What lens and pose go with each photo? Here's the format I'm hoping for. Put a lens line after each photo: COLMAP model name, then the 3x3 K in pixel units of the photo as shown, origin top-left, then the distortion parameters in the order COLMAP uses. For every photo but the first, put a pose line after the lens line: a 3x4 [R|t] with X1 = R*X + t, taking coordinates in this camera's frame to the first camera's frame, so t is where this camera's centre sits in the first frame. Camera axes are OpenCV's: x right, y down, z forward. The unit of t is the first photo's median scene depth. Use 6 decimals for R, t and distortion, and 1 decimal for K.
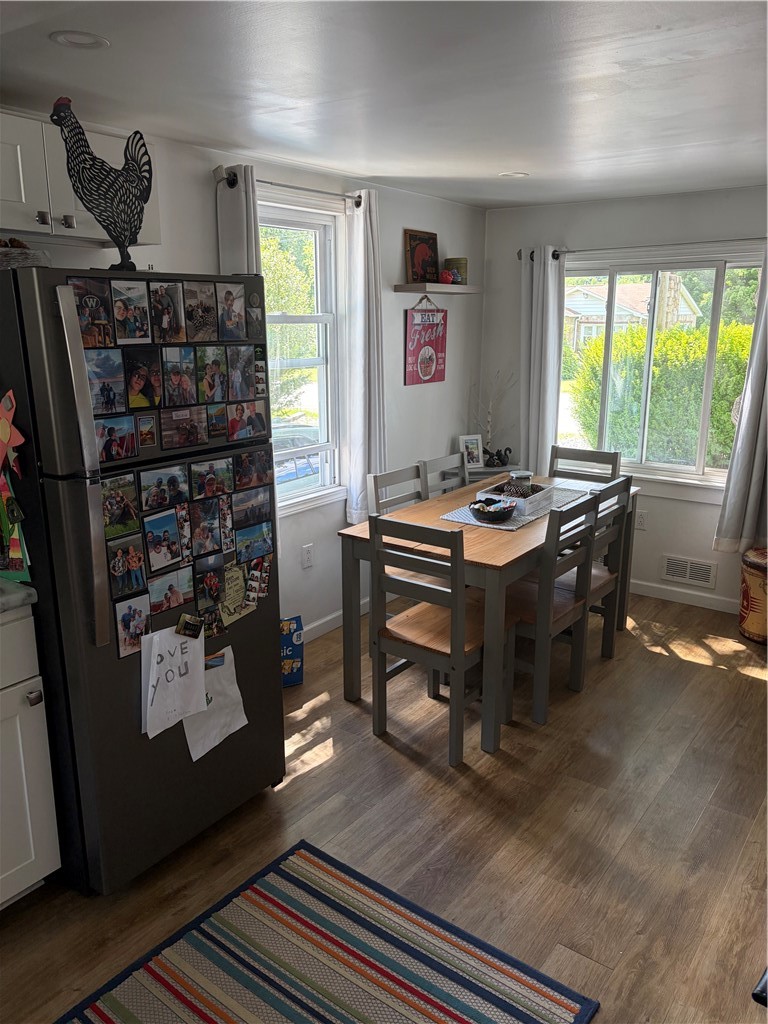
lens RADIAL K [[777.2, 0, 385.2], [0, 777.2, 520.0], [0, 0, 1]] dist [0.051047, -0.069966]
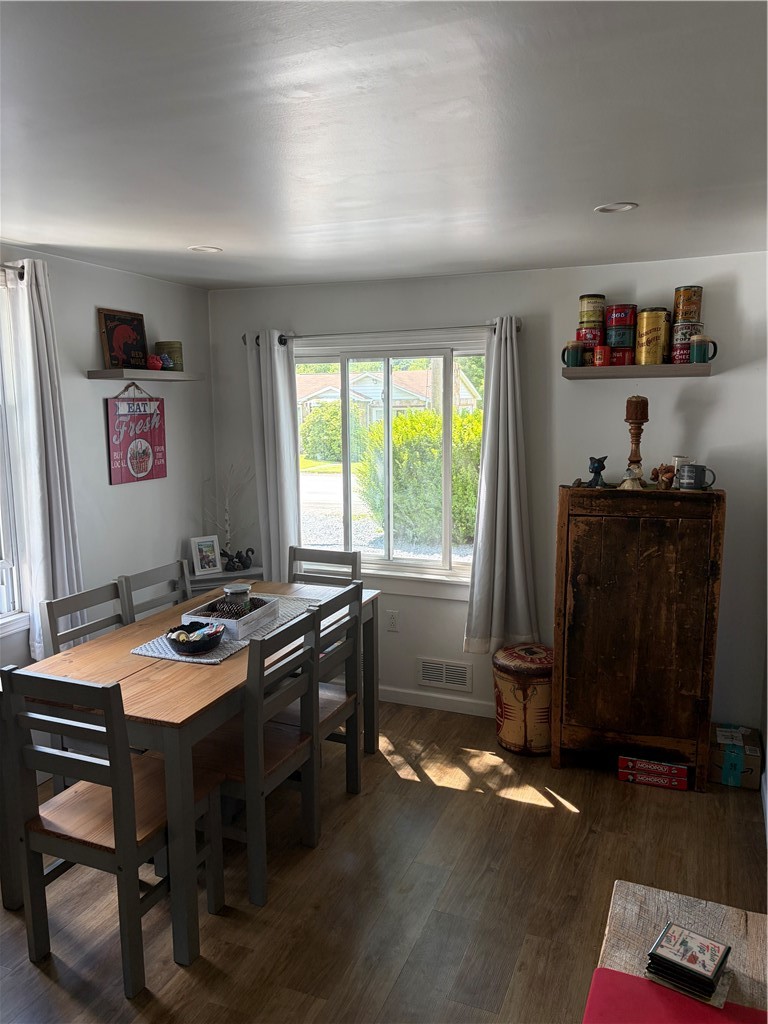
lens RADIAL K [[777.2, 0, 385.2], [0, 777.2, 520.0], [0, 0, 1]] dist [0.051047, -0.069966]
pose [[0.969370, -0.043242, 0.241768, 0.120365], [0.067730, 0.993274, -0.093913, -0.039291], [-0.236081, 0.107411, 0.965779, 0.123791]]
